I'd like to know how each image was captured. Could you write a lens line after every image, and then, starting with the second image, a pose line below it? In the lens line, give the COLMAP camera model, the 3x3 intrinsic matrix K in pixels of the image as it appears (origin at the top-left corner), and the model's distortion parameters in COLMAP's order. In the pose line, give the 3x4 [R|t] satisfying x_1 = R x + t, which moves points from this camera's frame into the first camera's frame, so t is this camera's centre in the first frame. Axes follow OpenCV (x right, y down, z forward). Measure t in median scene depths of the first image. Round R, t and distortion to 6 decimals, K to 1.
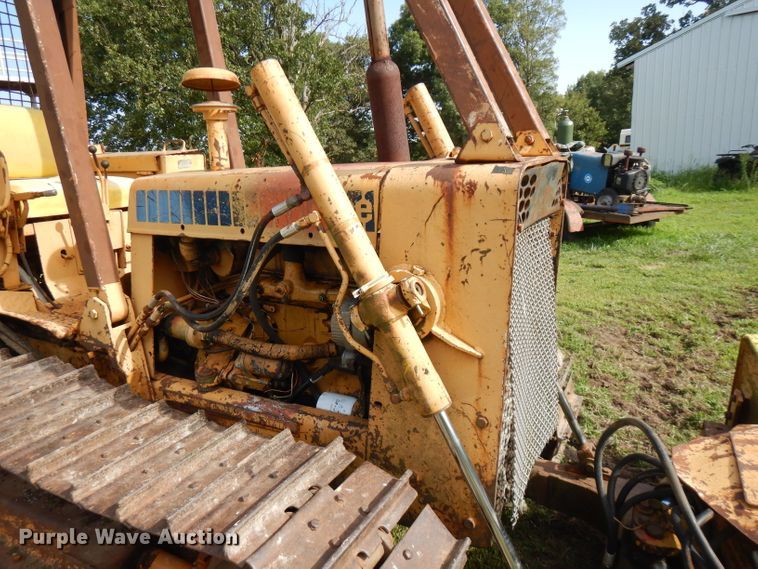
lens RADIAL K [[557.9, 0, 374.0], [0, 557.9, 292.6], [0, 0, 1]] dist [0.033162, -0.002894]
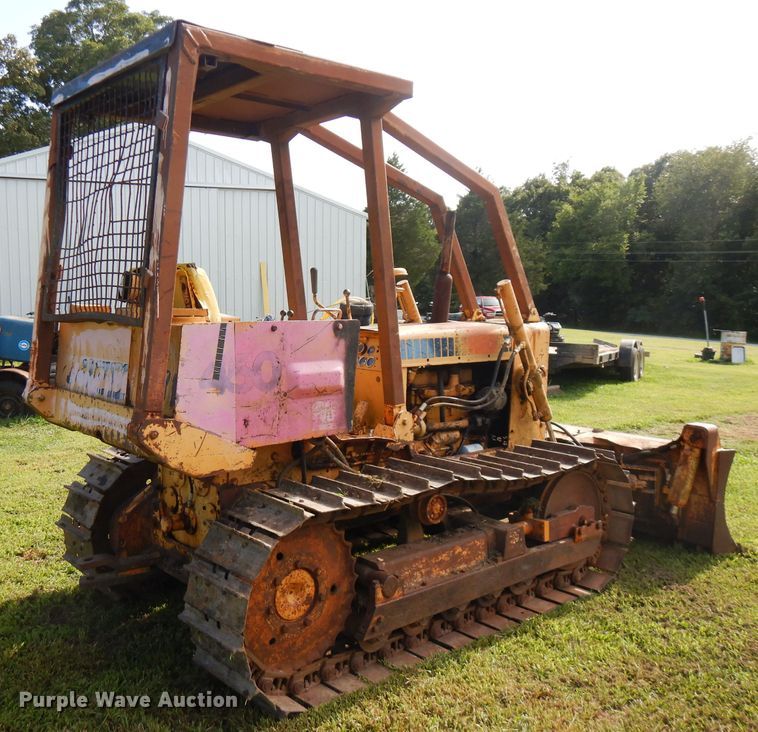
lens RADIAL K [[797.7, 0, 379.0], [0, 797.7, 366.0], [0, 0, 1]] dist [-0.001445, 0.006771]
pose [[0.322689, -0.047043, 0.945335, -2.606925], [0.224026, 0.974181, -0.027992, -0.064046], [-0.919611, 0.220812, 0.324896, 0.355982]]
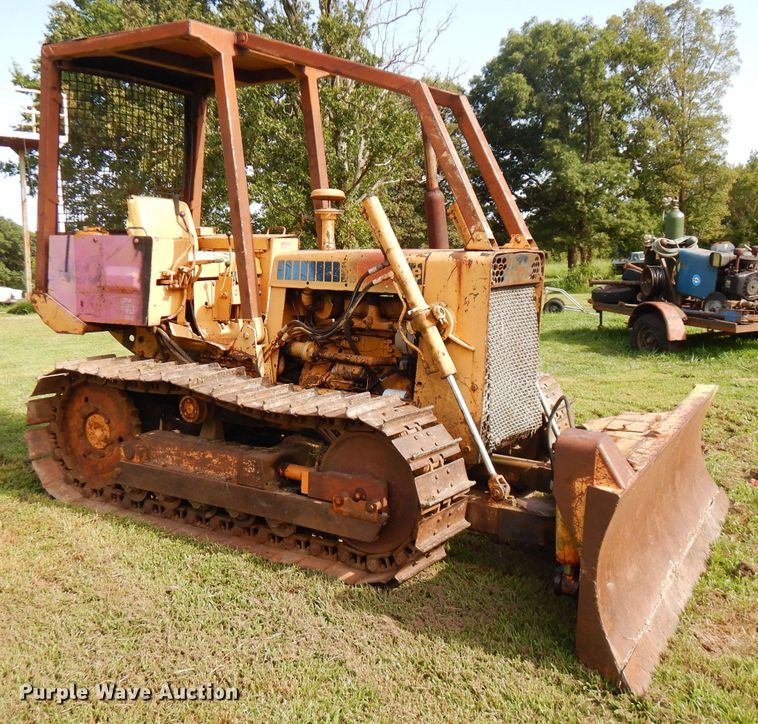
lens RADIAL K [[922.7, 0, 379.0], [0, 922.7, 362.0], [0, 0, 1]] dist [0.019103, 0.041656]
pose [[0.995617, 0.049555, -0.079310, 0.091849], [-0.057908, 0.992598, -0.106750, 0.384563], [0.073433, 0.110875, 0.991118, -1.618714]]
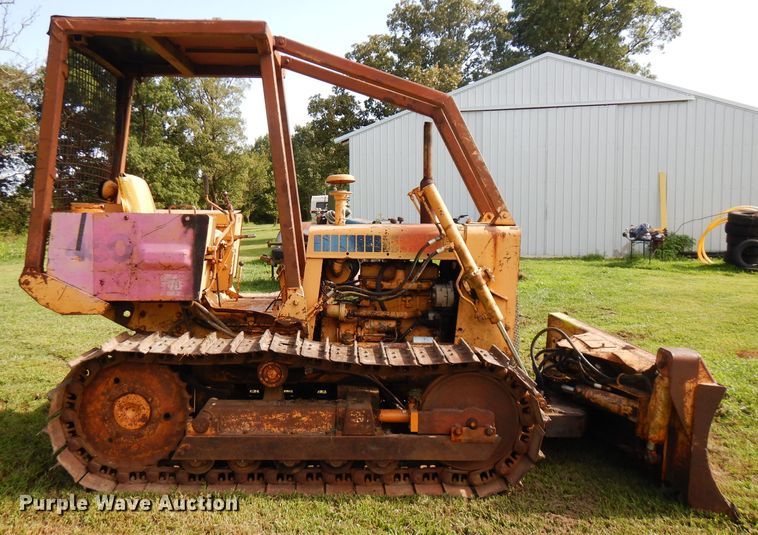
lens RADIAL K [[725.5, 0, 377.4], [0, 725.5, 249.2], [0, 0, 1]] dist [0.003513, 0.000037]
pose [[0.852313, 0.012283, 0.522888, -1.536462], [0.089261, 0.981642, -0.168556, 0.294582], [-0.515360, 0.190337, 0.835570, -1.127436]]
